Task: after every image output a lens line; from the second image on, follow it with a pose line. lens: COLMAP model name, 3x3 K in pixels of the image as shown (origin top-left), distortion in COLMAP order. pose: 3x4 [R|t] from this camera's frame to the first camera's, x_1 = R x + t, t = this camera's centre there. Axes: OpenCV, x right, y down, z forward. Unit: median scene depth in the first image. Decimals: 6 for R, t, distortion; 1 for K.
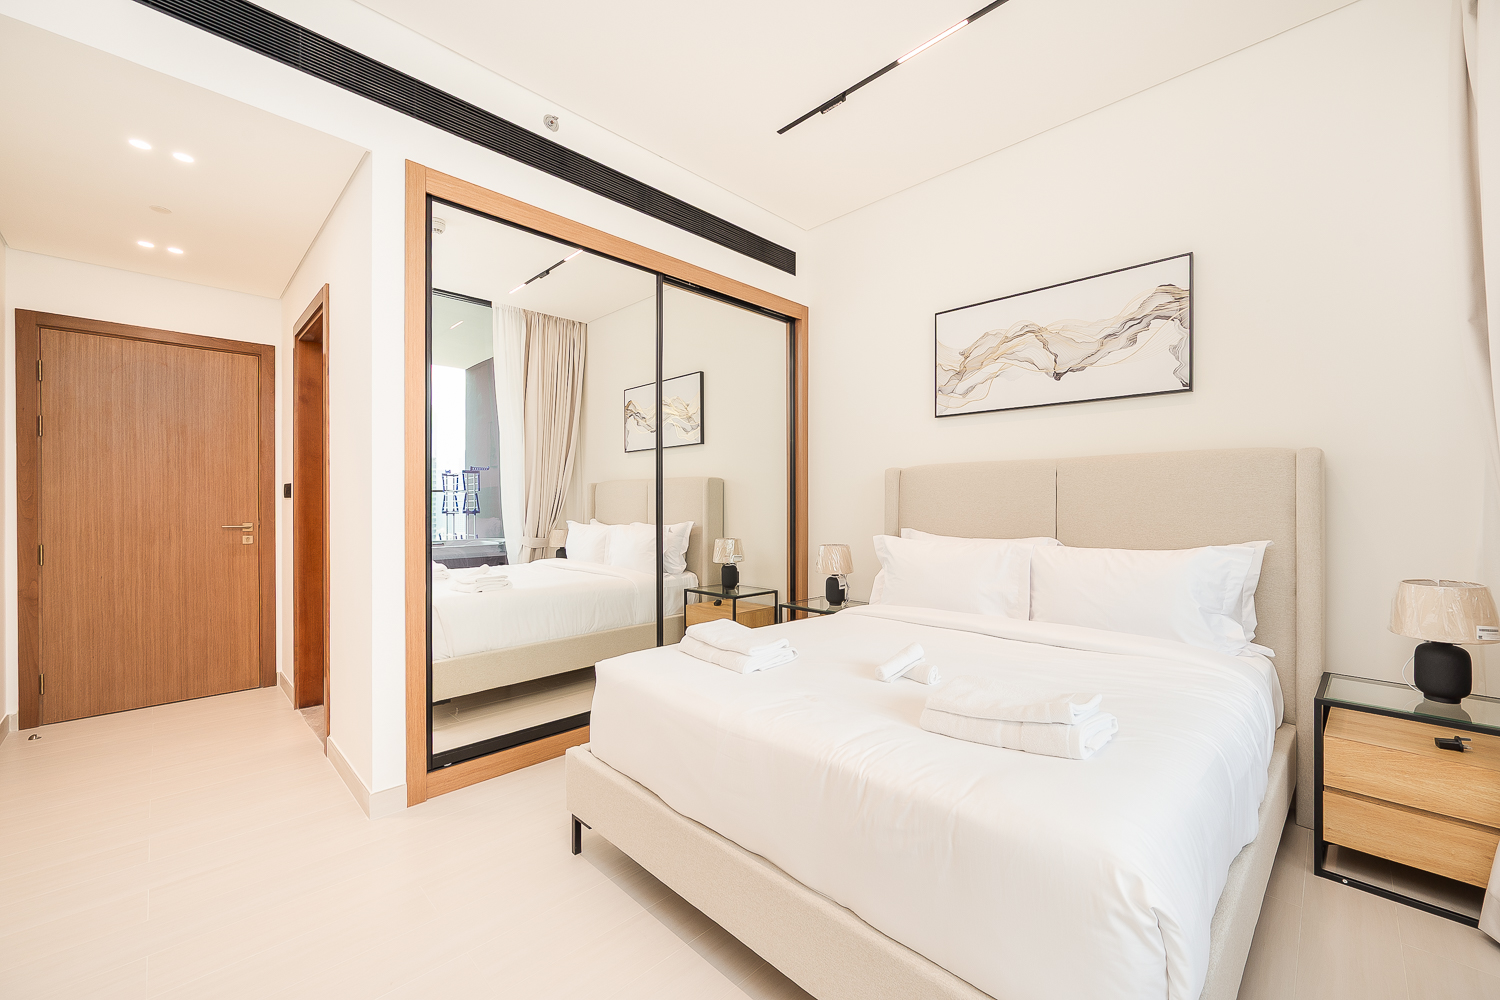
lens RADIAL K [[590.7, 0, 746.9], [0, 590.7, 507.2], [0, 0, 1]] dist [-0.001590, 0.000033]
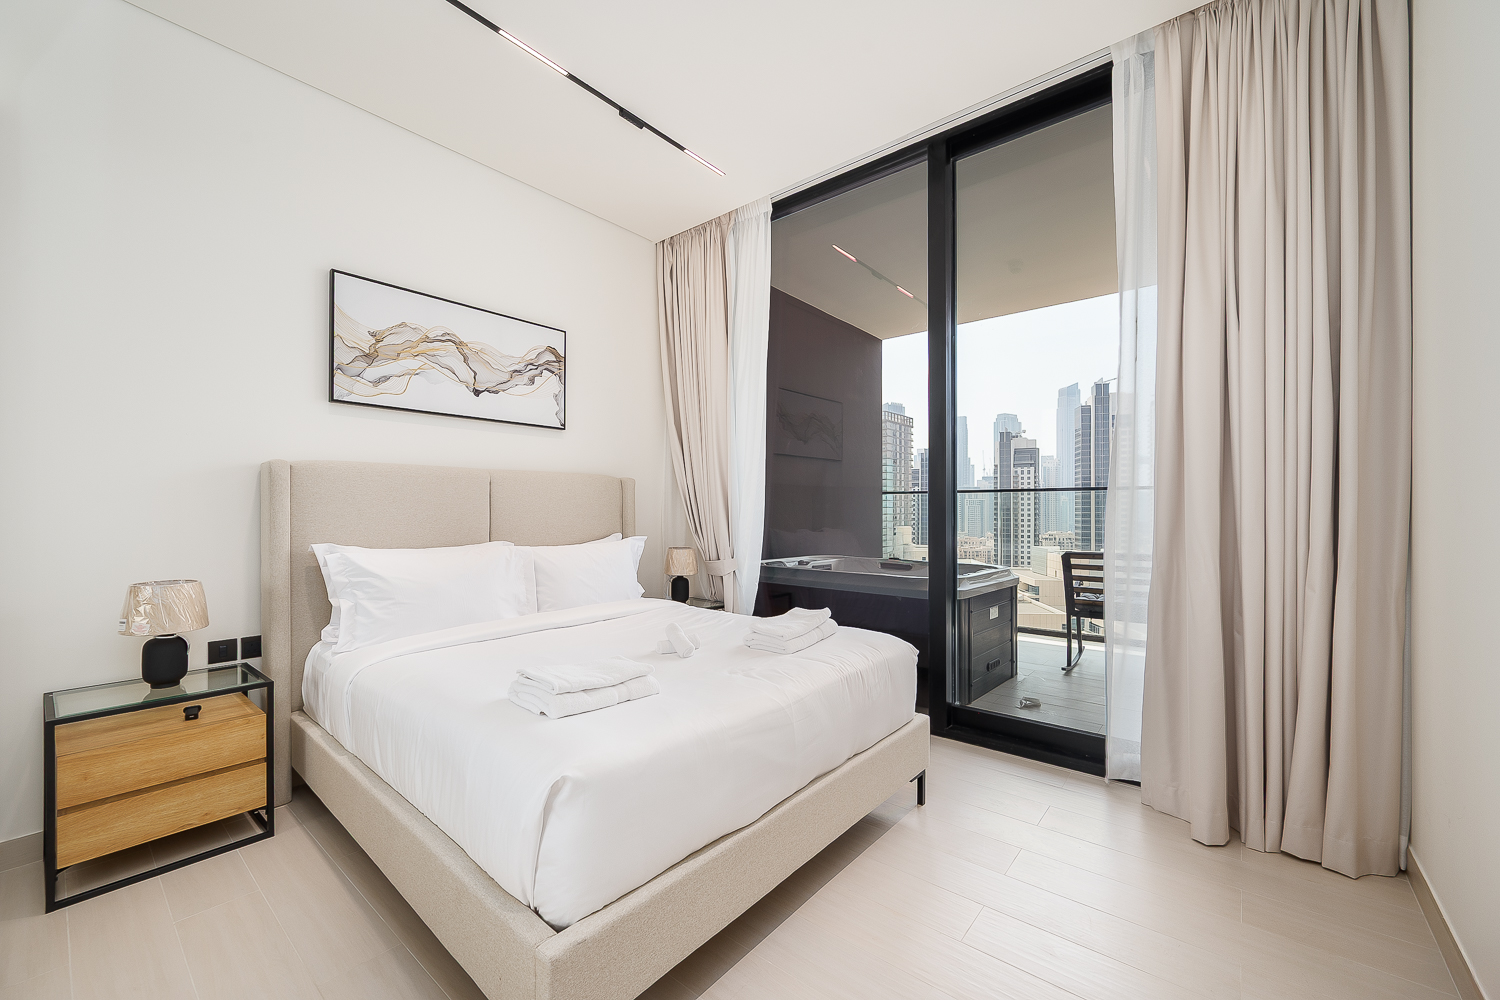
lens RADIAL K [[590.7, 0, 746.9], [0, 590.7, 507.2], [0, 0, 1]] dist [-0.001590, 0.000033]
pose [[-0.088461, 0.001381, 0.996079, -0.593245], [0.004706, 0.999988, -0.000968, -0.007941], [-0.996069, 0.004602, -0.088466, 0.599790]]
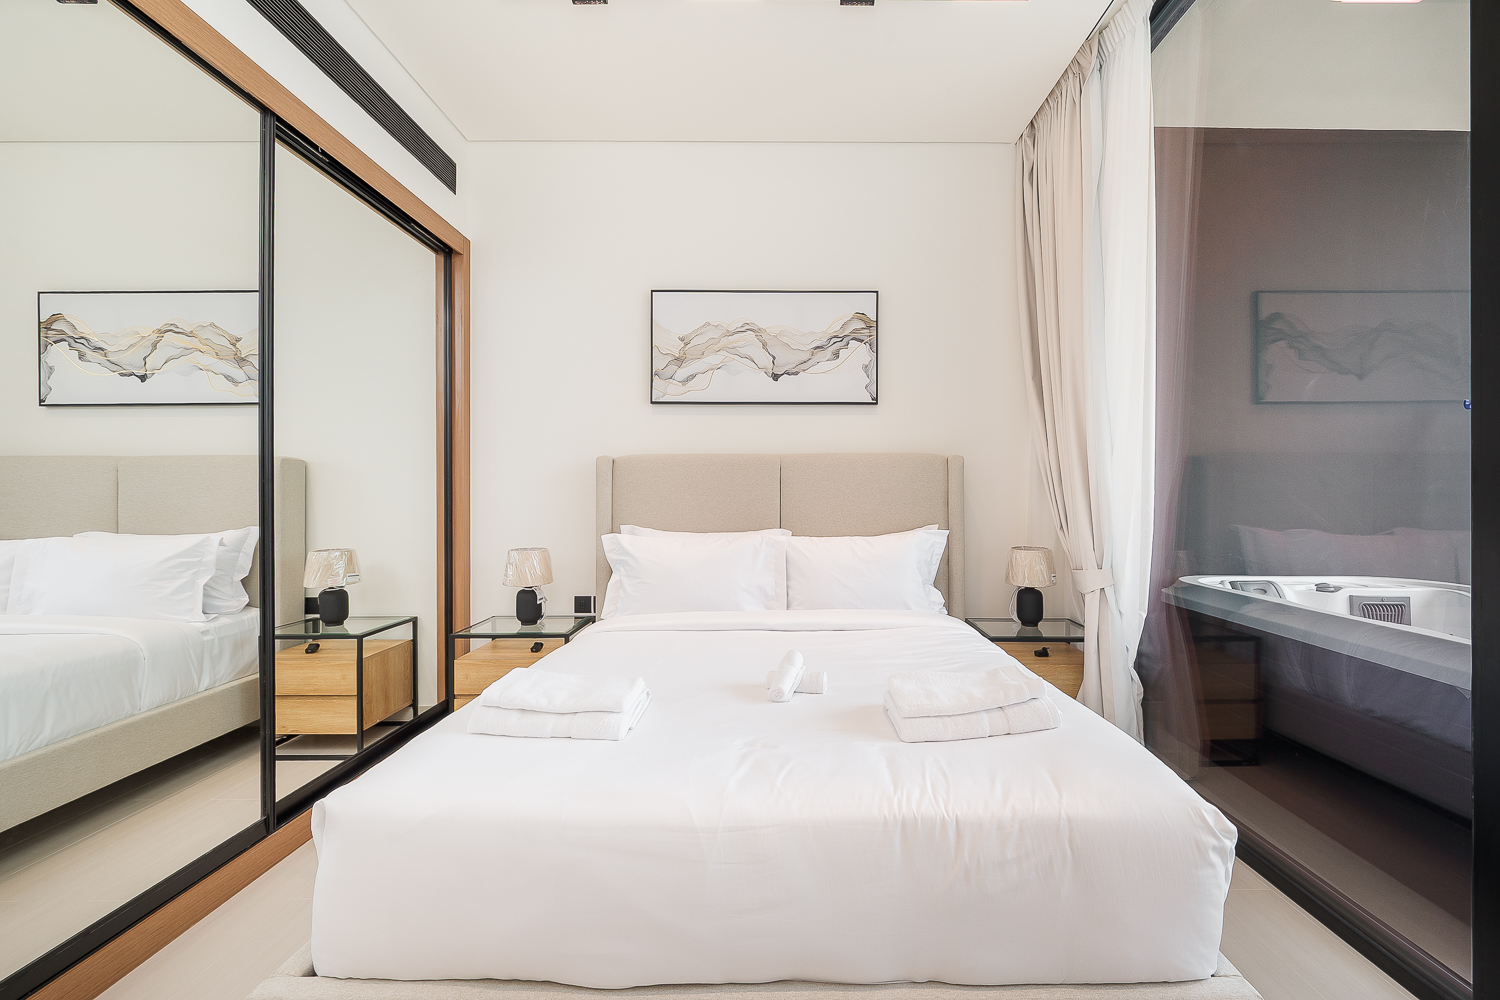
lens RADIAL K [[605.3, 0, 788.0], [0, 605.3, 497.8], [0, 0, 1]] dist [-0.001018, -0.000378]
pose [[0.701413, -0.003608, 0.712746, -0.234923], [0.007144, 0.999973, -0.001969, -0.001795], [-0.712719, 0.006473, 0.701420, 0.219236]]
